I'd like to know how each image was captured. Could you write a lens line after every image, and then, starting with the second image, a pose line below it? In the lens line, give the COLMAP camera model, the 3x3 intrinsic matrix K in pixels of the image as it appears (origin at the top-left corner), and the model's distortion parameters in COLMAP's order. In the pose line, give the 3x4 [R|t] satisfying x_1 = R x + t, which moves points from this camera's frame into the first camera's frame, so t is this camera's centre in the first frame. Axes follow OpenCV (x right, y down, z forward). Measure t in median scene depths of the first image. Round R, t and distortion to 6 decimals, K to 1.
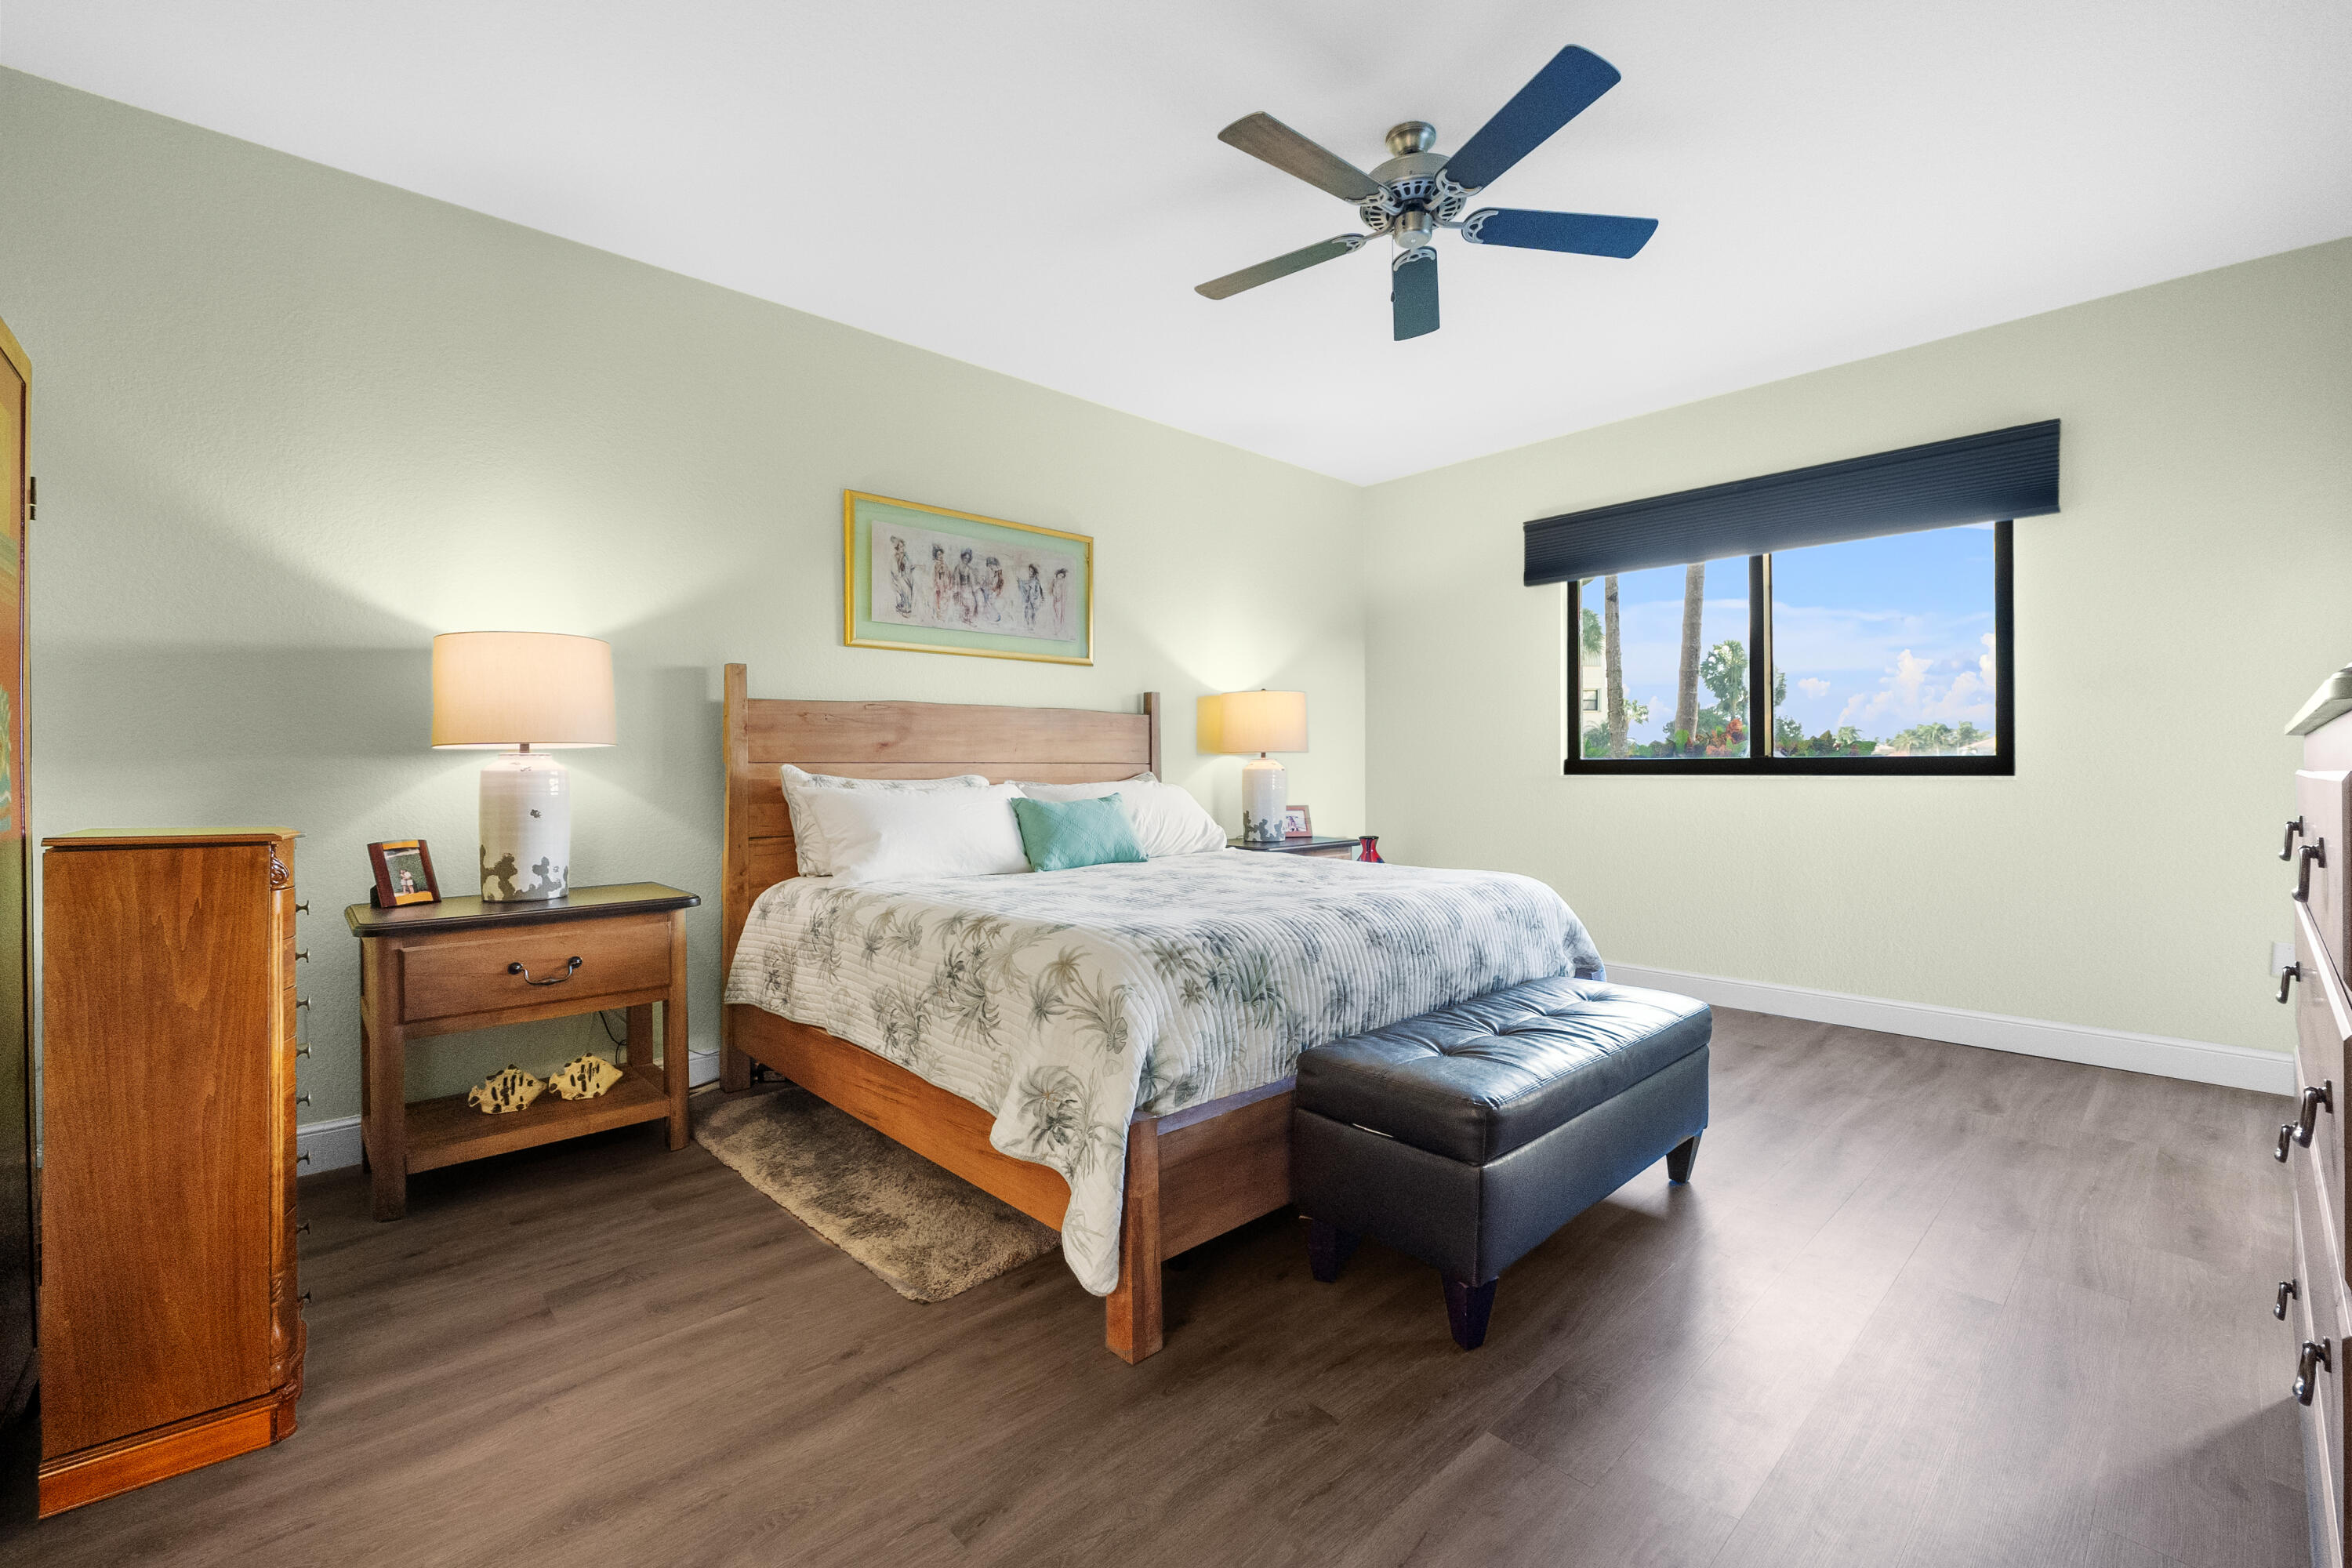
lens RADIAL K [[982.6, 0, 1170.5], [0, 982.6, 777.9], [0, 0, 1]] dist [-0.009200, 0.000707]
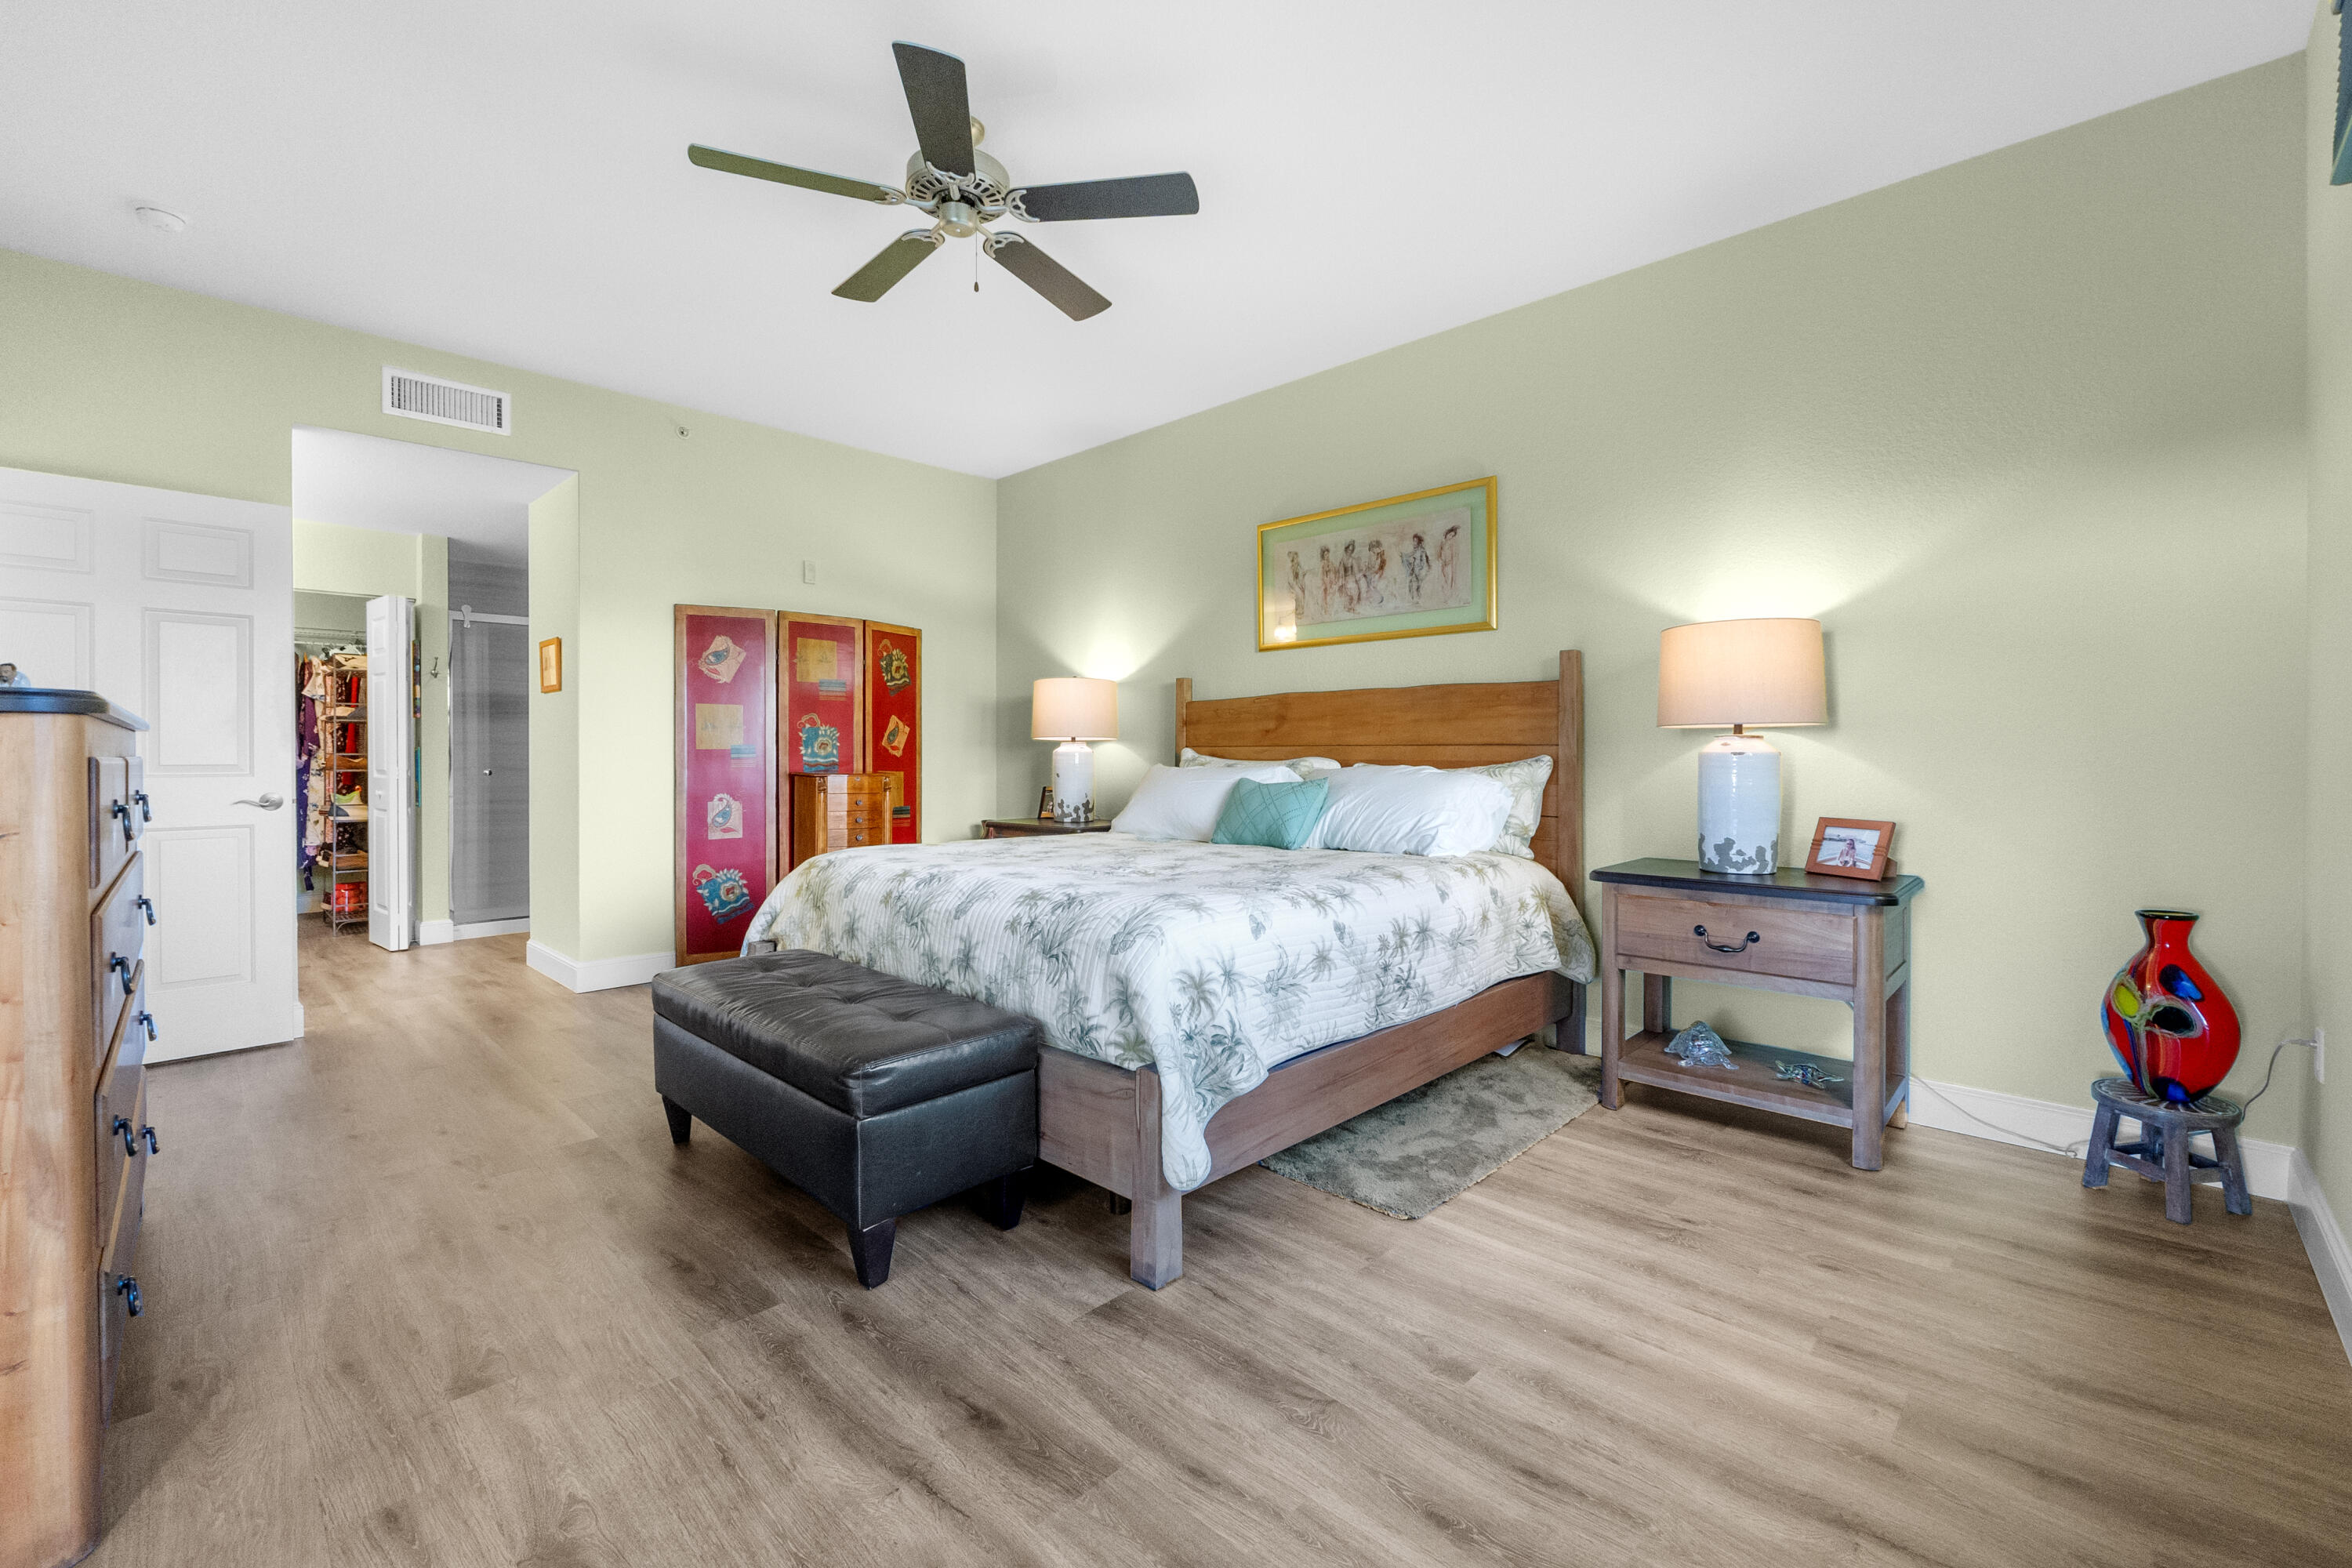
lens RADIAL K [[982.6, 0, 1169.9], [0, 982.6, 762.2], [0, 0, 1]] dist [-0.009200, 0.000707]
pose [[0.050458, 0.014576, -0.998620, 0.829137], [-0.006288, 0.999878, 0.014276, -0.011209], [0.998706, 0.005559, 0.050544, 0.754693]]
